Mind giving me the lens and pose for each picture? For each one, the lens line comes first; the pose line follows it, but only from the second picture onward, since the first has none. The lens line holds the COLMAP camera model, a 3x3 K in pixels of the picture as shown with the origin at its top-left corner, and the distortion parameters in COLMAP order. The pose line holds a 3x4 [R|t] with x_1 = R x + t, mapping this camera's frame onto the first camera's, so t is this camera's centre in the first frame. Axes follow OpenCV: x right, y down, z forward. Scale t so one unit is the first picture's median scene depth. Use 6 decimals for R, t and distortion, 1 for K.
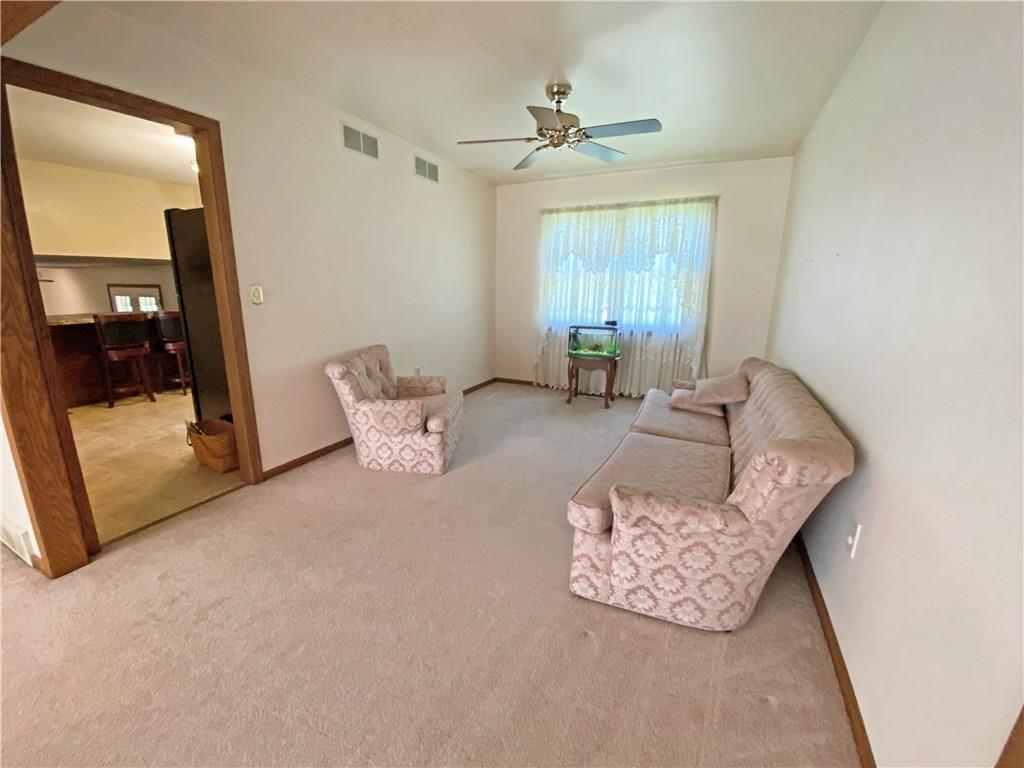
lens RADIAL K [[416.5, 0, 507.8], [0, 416.5, 383.3], [0, 0, 1]] dist [0.018127, -0.018379]
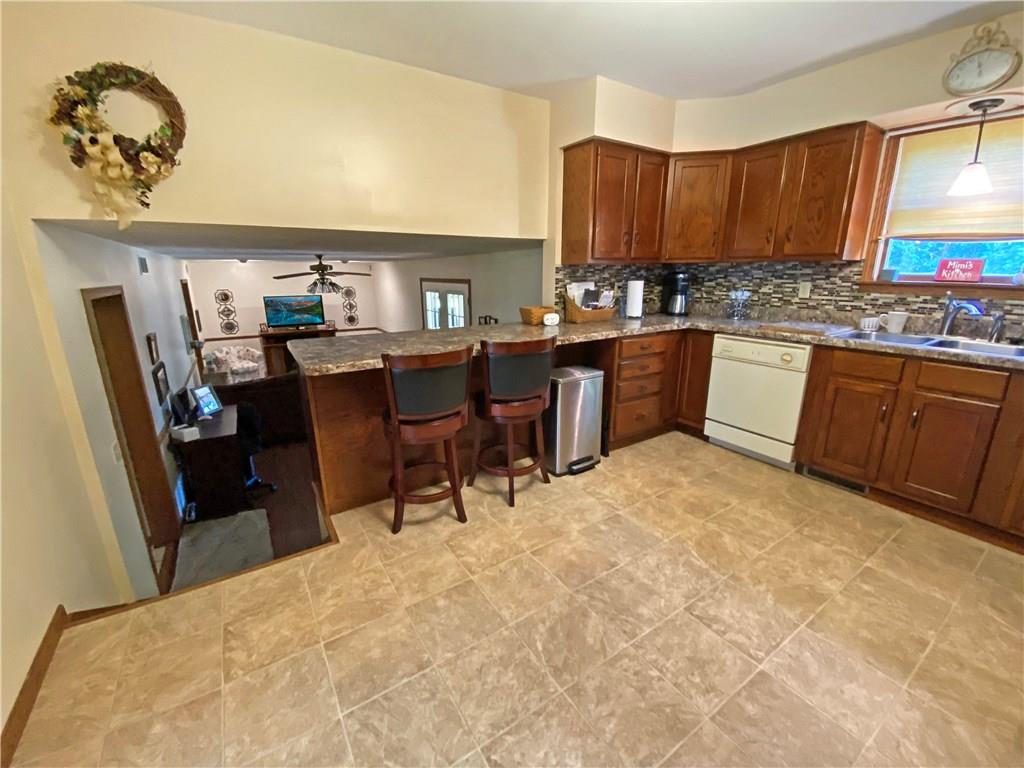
lens RADIAL K [[416.5, 0, 507.8], [0, 416.5, 383.3], [0, 0, 1]] dist [0.018127, -0.018379]
pose [[0.848035, 0.123593, -0.515327, -0.538609], [-0.109389, 0.992307, 0.057975, -0.148755], [0.518528, 0.007207, 0.855030, 0.573278]]
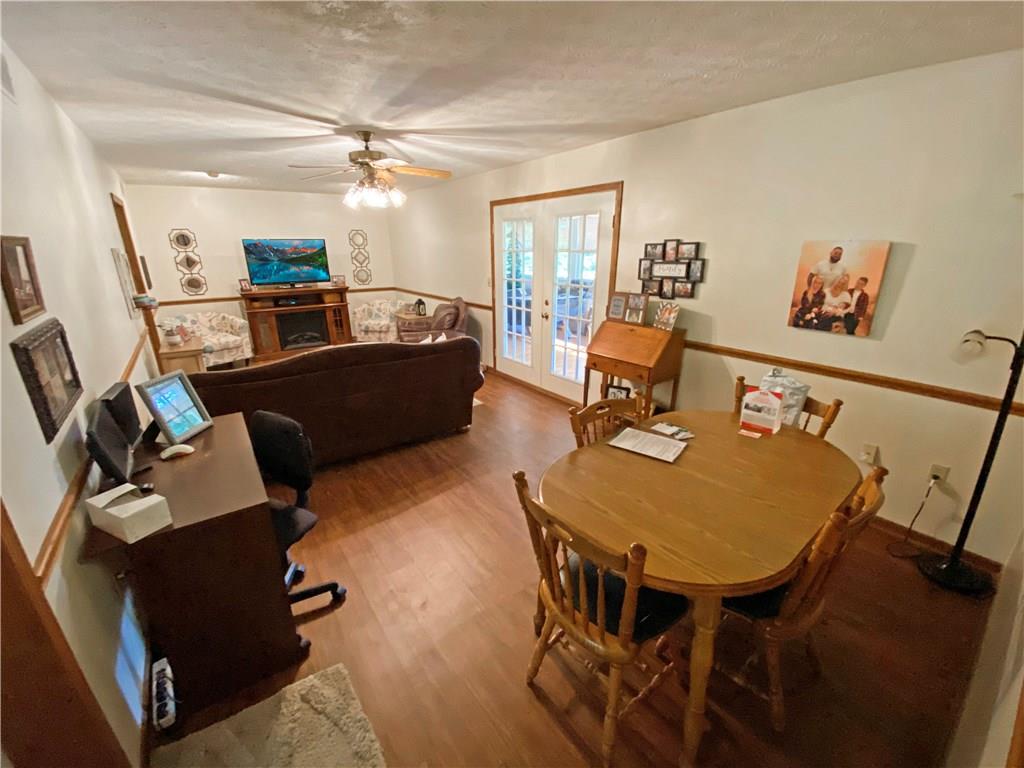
lens RADIAL K [[416.5, 0, 507.8], [0, 416.5, 383.3], [0, 0, 1]] dist [0.018127, -0.018379]
pose [[0.884151, 0.130912, -0.448485, -1.119324], [-0.089796, 0.989659, 0.111855, -0.083643], [0.458490, -0.058624, 0.886764, 0.810311]]
